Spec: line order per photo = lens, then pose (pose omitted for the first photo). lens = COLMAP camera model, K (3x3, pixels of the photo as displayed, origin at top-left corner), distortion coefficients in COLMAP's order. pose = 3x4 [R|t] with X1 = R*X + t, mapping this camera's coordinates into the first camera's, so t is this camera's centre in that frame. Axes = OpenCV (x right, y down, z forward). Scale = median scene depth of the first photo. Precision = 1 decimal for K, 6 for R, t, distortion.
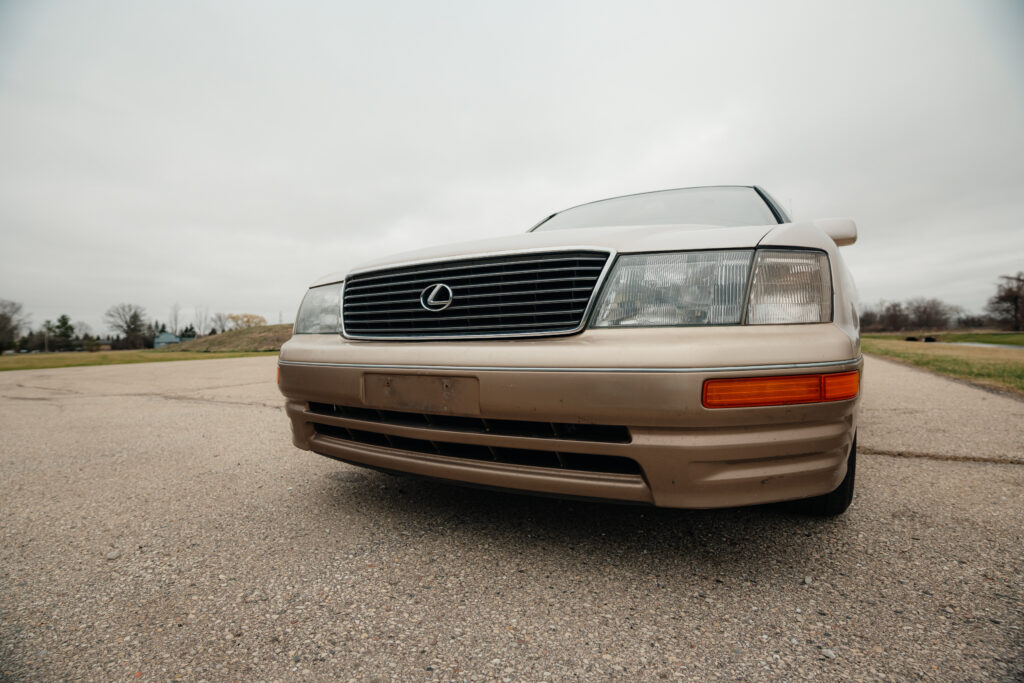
lens RADIAL K [[507.9, 0, 491.3], [0, 507.9, 352.5], [0, 0, 1]] dist [-0.021655, 0.000529]
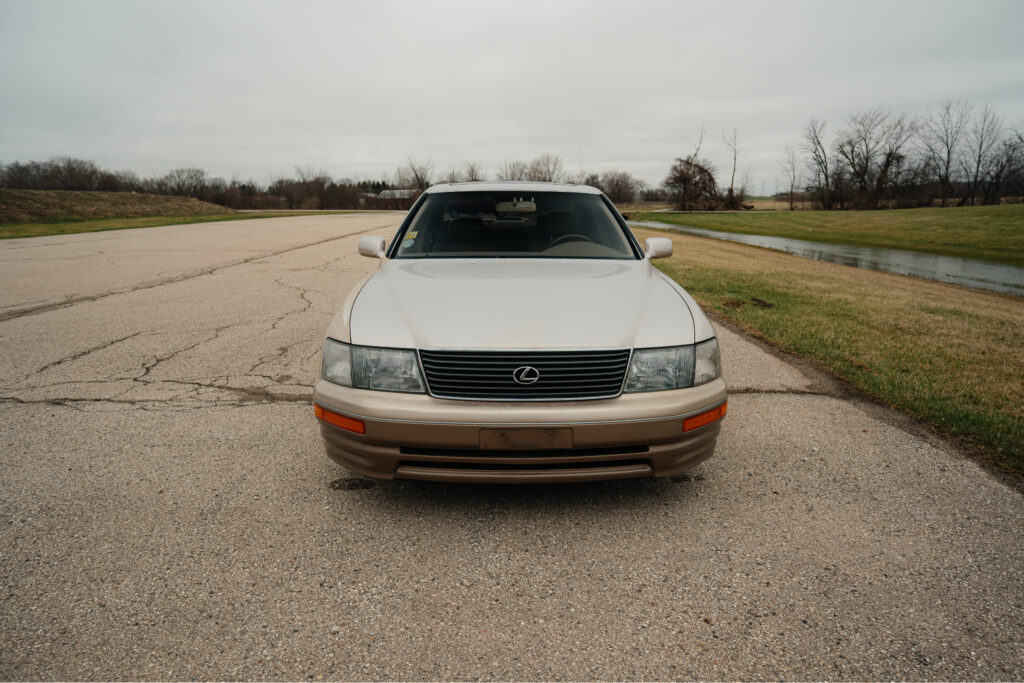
lens RADIAL K [[642.2, 0, 512.0], [0, 642.2, 341.5], [0, 0, 1]] dist [-0.001531, 0.002869]
pose [[0.837812, -0.112300, 0.534285, -1.182050], [0.001933, 0.979220, 0.202789, -0.607494], [-0.545956, -0.168867, 0.820619, -0.571151]]
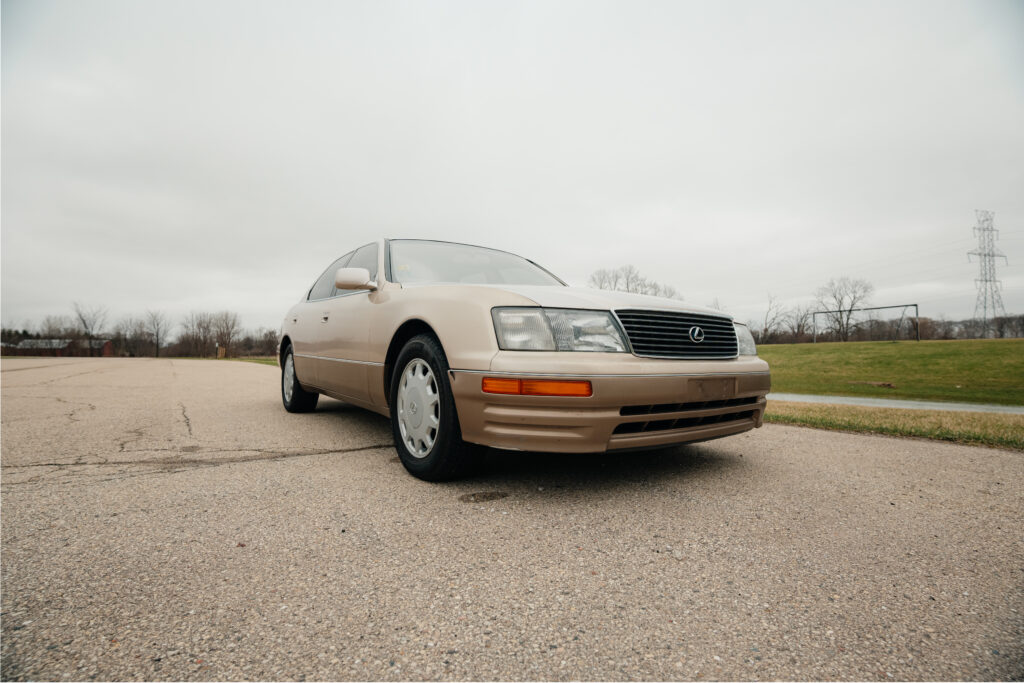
lens RADIAL K [[526.2, 0, 512.0], [0, 526.2, 341.5], [0, 0, 1]] dist [-0.069322, 0.031533]
pose [[0.361219, 0.049742, 0.931153, -1.980225], [0.010229, 0.998305, -0.057298, 0.010136], [-0.932425, 0.030222, 0.360098, 0.947430]]
